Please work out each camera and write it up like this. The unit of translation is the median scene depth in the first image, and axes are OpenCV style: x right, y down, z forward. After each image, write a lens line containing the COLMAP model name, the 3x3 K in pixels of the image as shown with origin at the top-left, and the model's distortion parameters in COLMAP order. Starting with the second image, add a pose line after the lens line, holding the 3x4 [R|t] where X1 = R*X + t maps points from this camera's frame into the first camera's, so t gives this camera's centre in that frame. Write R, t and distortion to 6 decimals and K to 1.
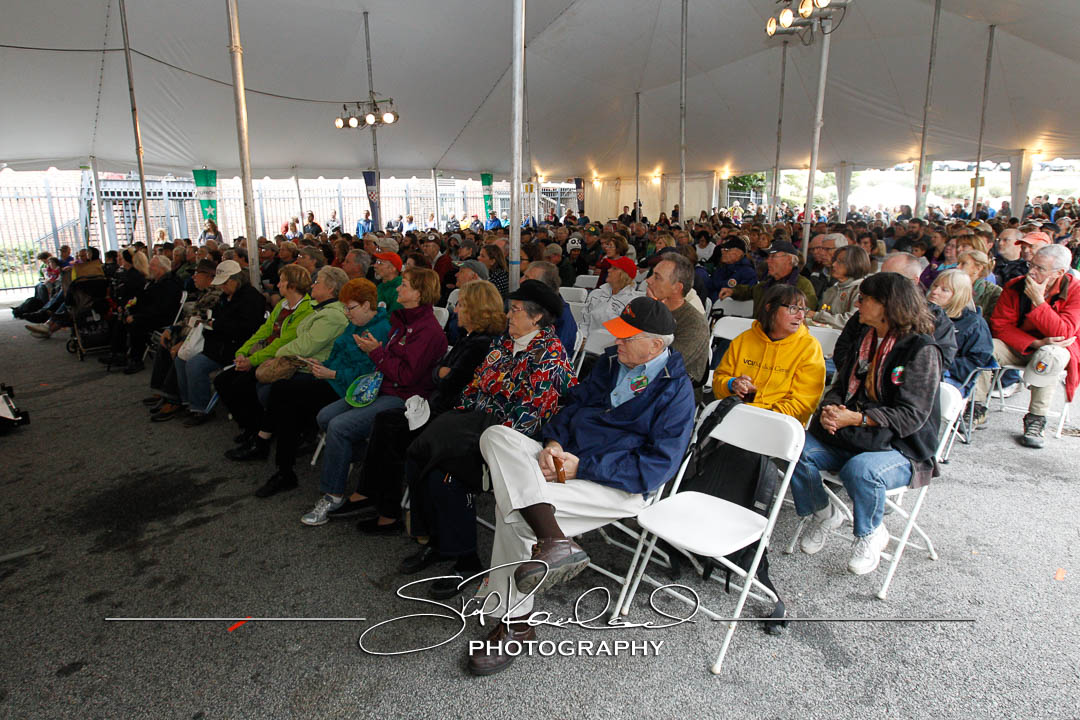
lens RADIAL K [[609.8, 0, 540.0], [0, 609.8, 360.0], [0, 0, 1]] dist [-0.048108, 0.020845]
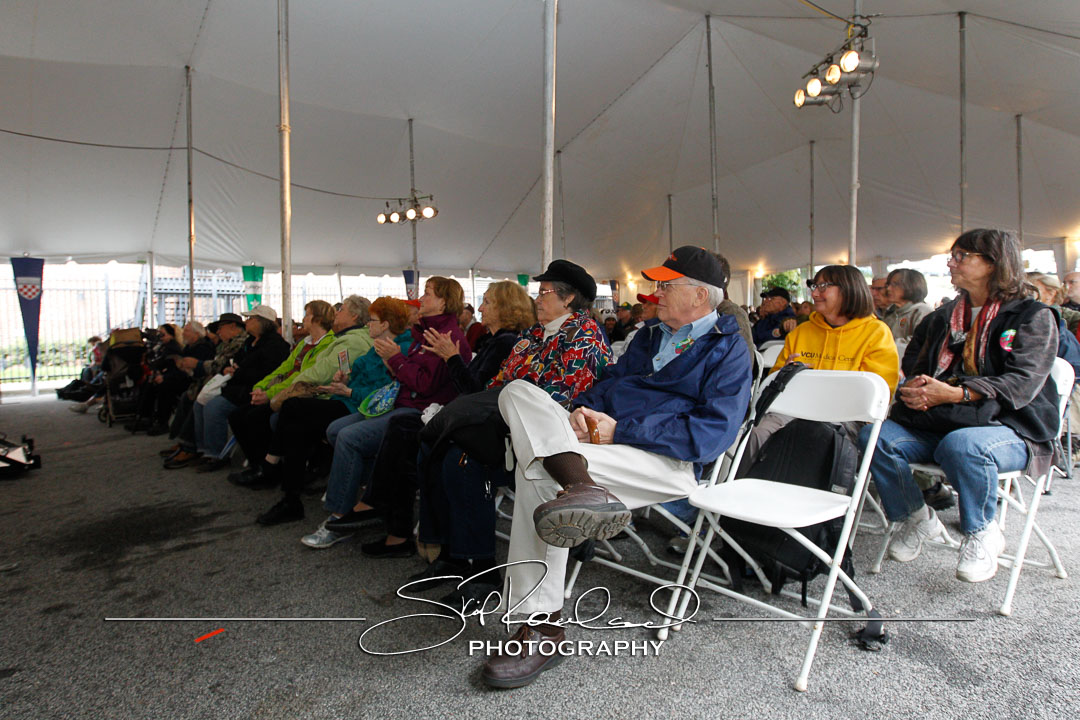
lens RADIAL K [[613.1, 0, 542.2], [0, 613.1, 360.5], [0, 0, 1]] dist [-0.047591, 0.018894]
pose [[0.998499, -0.004700, -0.054571, 0.006589], [-0.004760, 0.985098, -0.171927, 0.168130], [0.054566, 0.171929, 0.983597, 0.112379]]
